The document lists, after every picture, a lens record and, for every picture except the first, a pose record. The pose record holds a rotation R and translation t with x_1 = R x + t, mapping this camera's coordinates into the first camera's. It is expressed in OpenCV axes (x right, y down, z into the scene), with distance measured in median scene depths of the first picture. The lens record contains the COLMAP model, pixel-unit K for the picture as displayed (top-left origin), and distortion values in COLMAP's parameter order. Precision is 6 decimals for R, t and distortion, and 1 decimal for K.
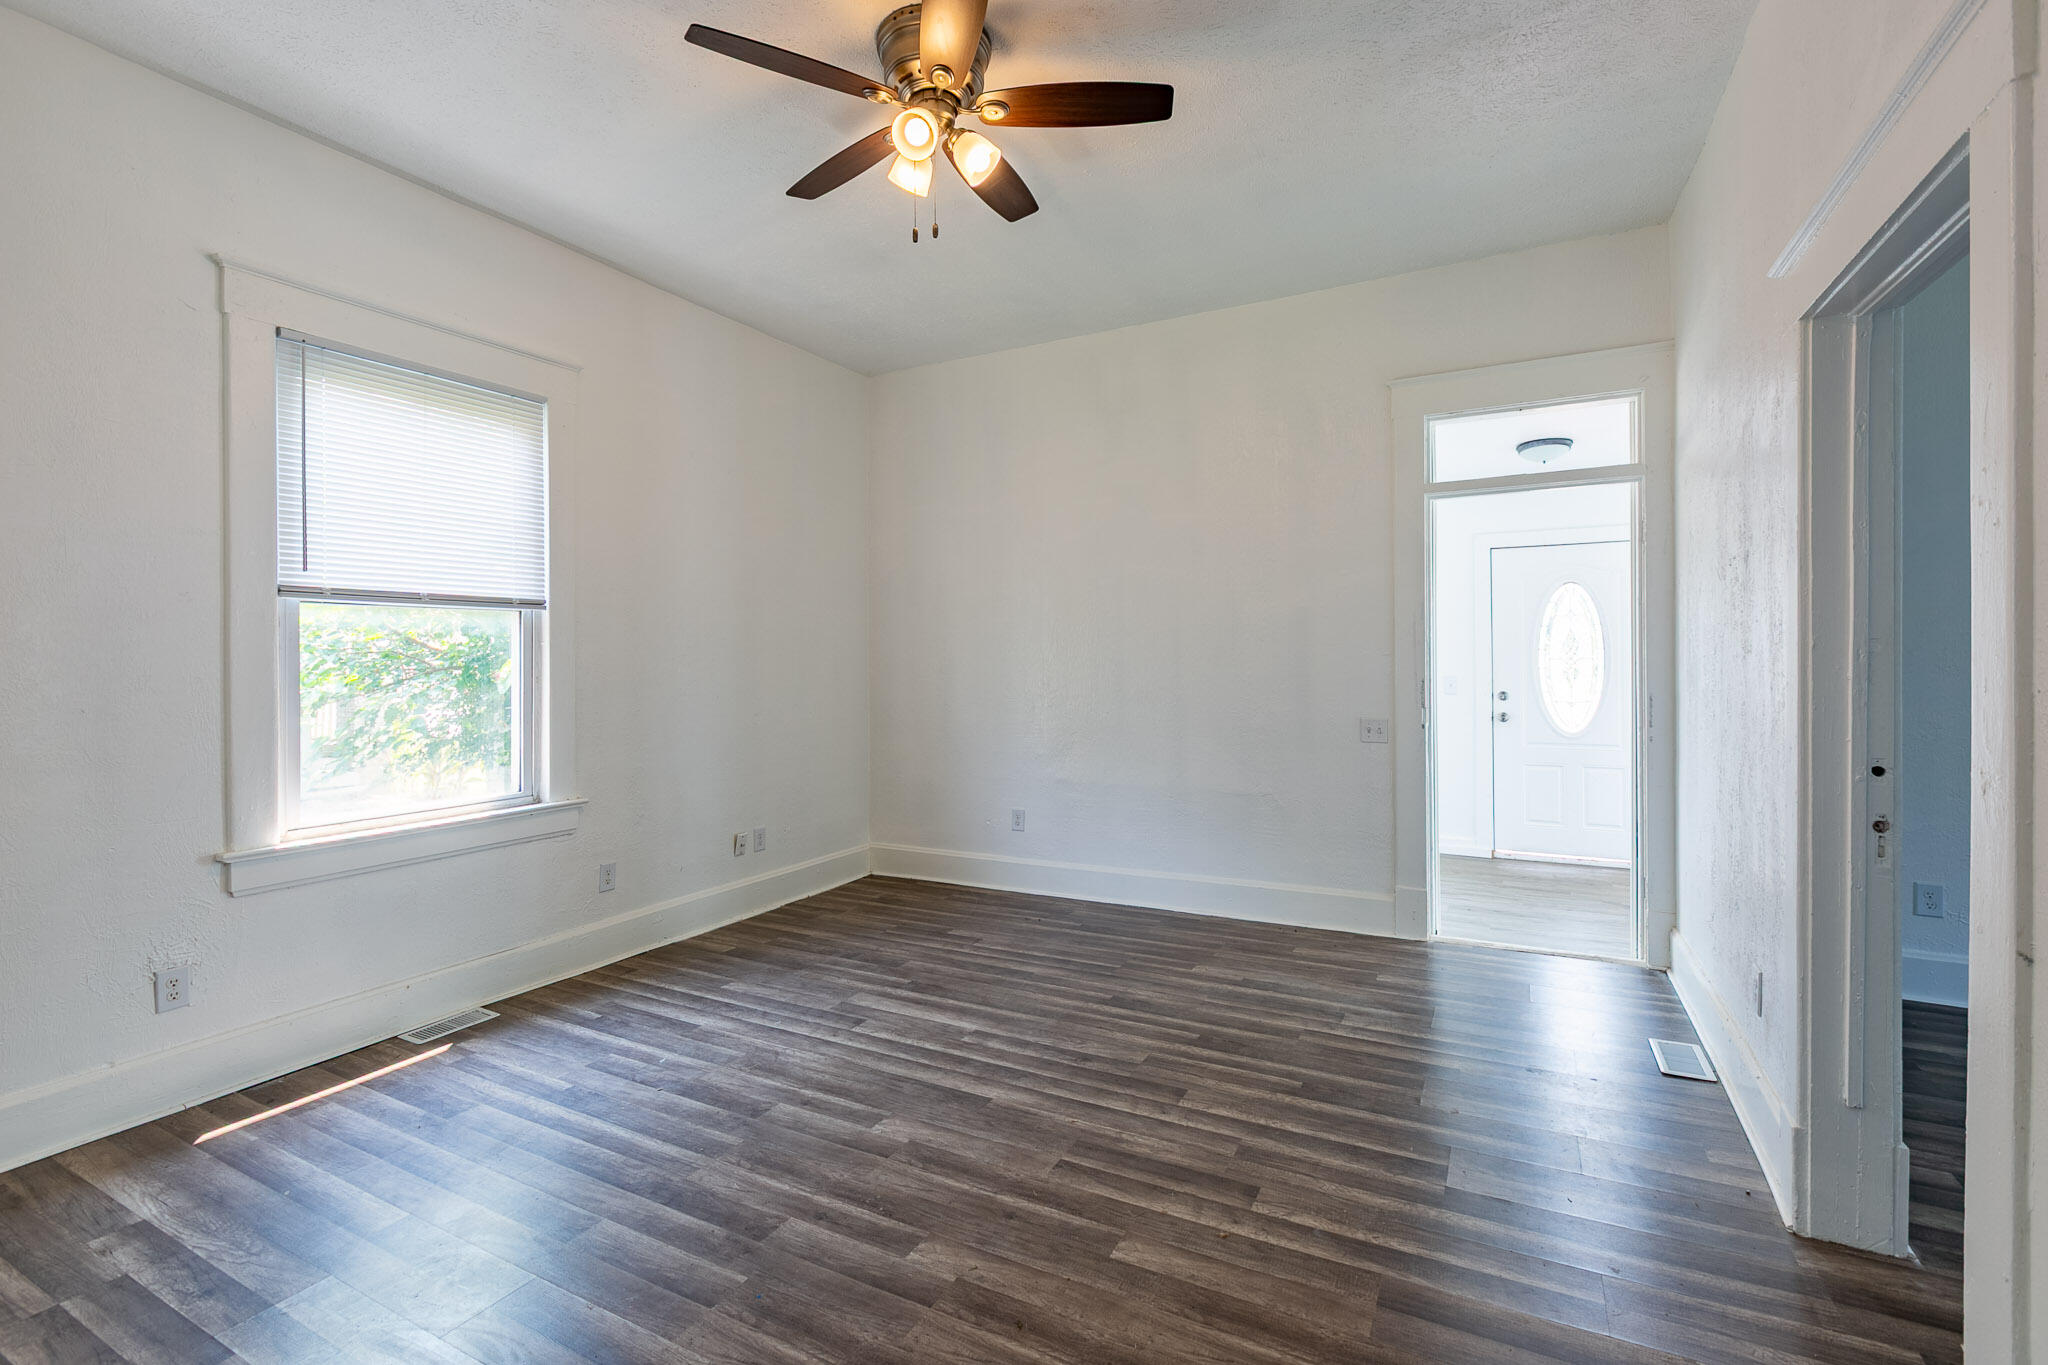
lens RADIAL K [[922.9, 0, 966.1], [0, 922.9, 675.3], [0, 0, 1]] dist [0.001449, -0.000746]
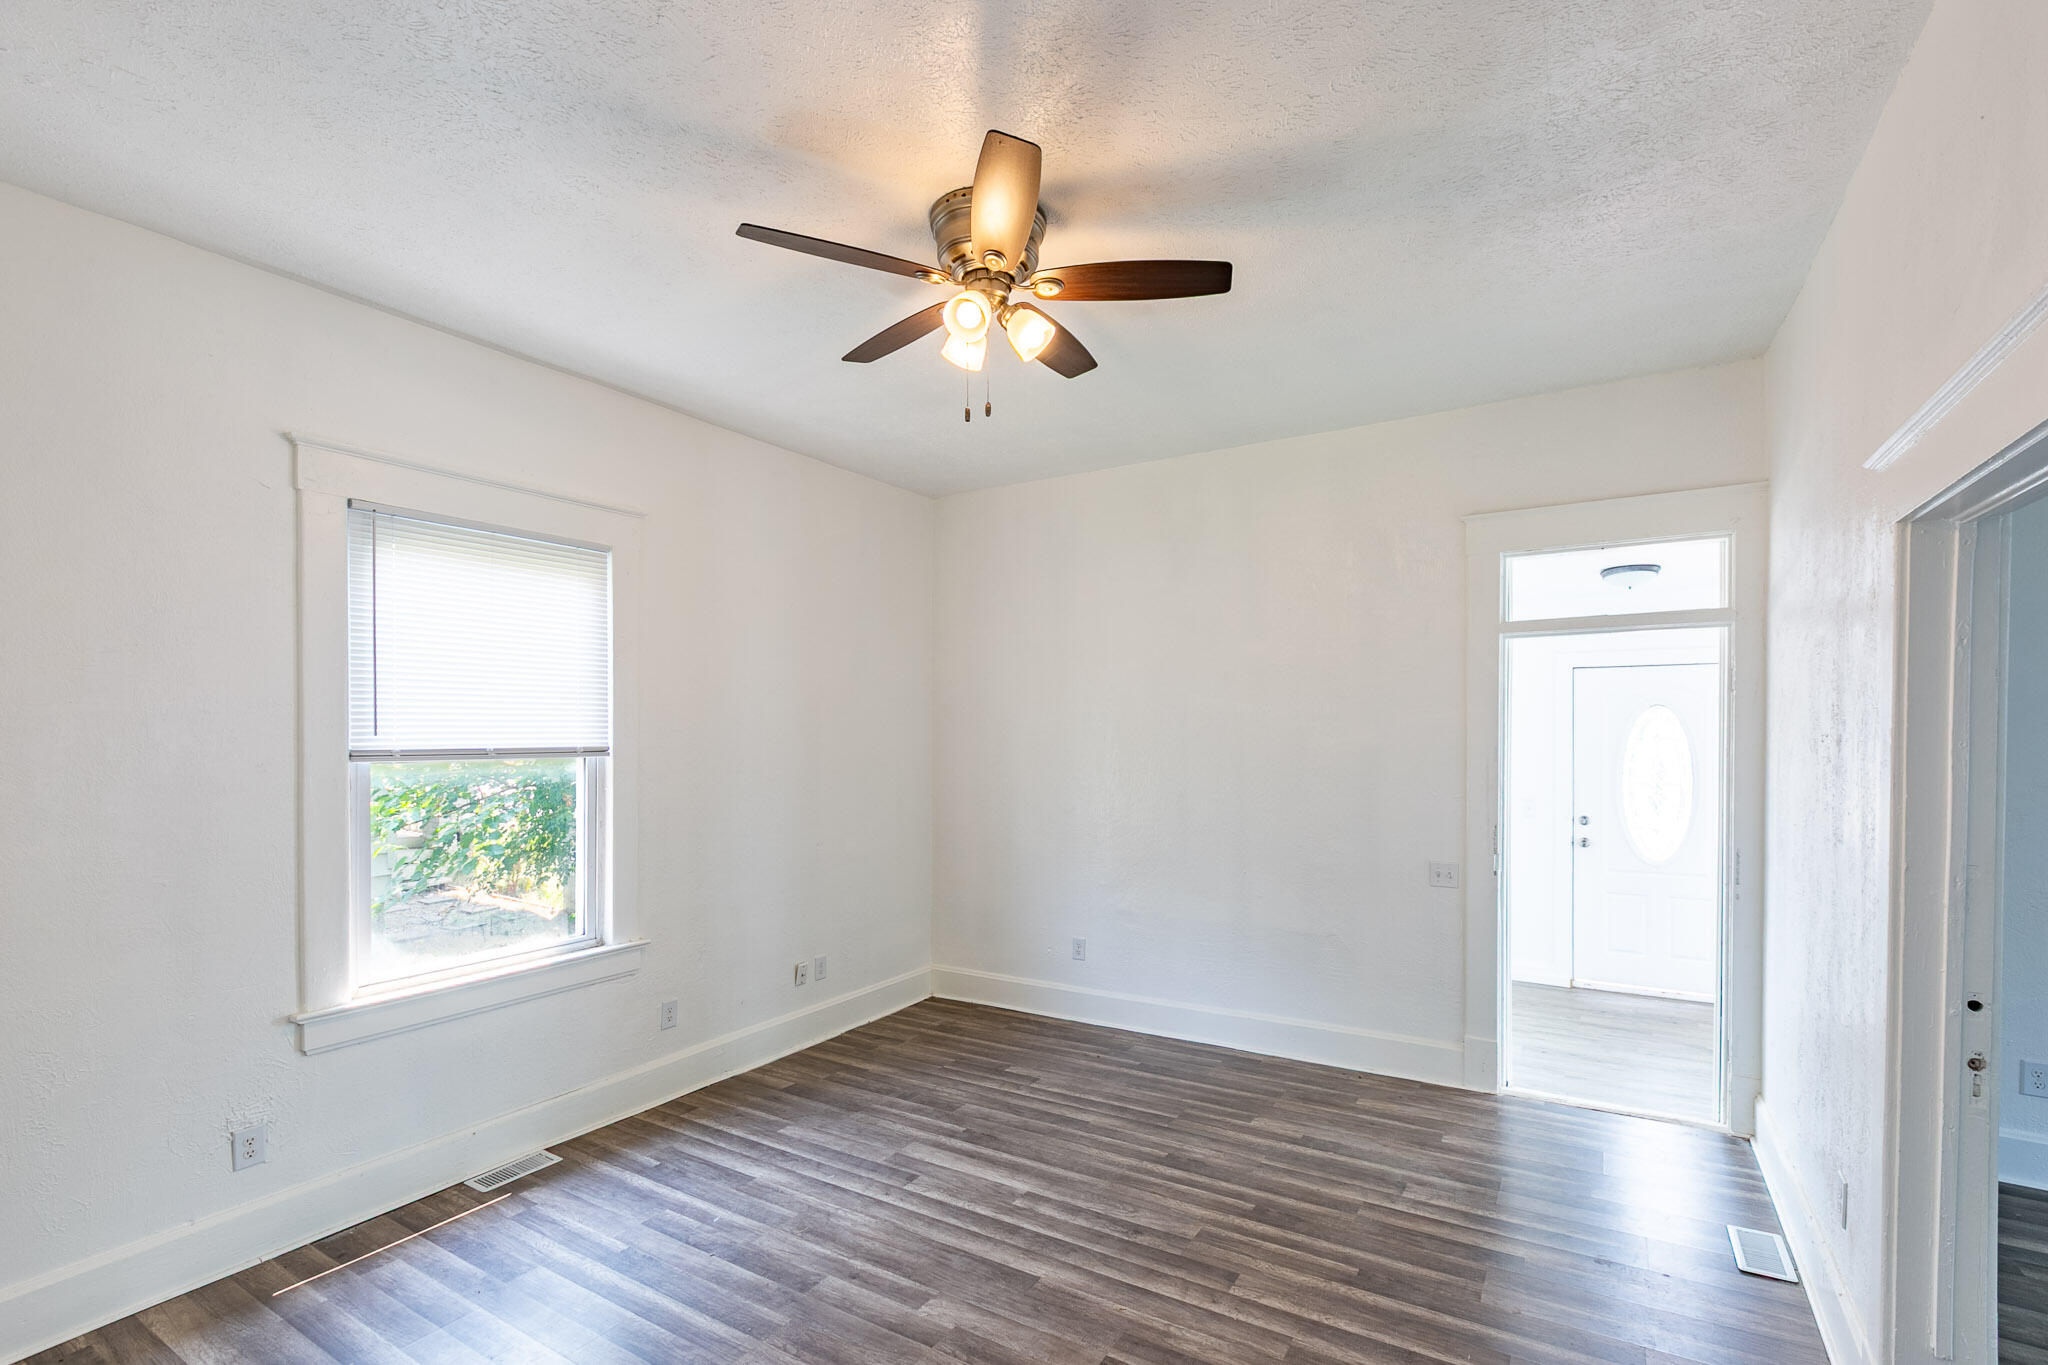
lens RADIAL K [[922.2, 0, 995.3], [0, 922.2, 754.5], [0, 0, 1]] dist [0.001541, -0.001503]
pose [[0.998822, 0.007796, -0.047901, 0.020370], [-0.007349, 0.999928, 0.009501, -0.101474], [0.047972, -0.009138, 0.998807, 0.008977]]
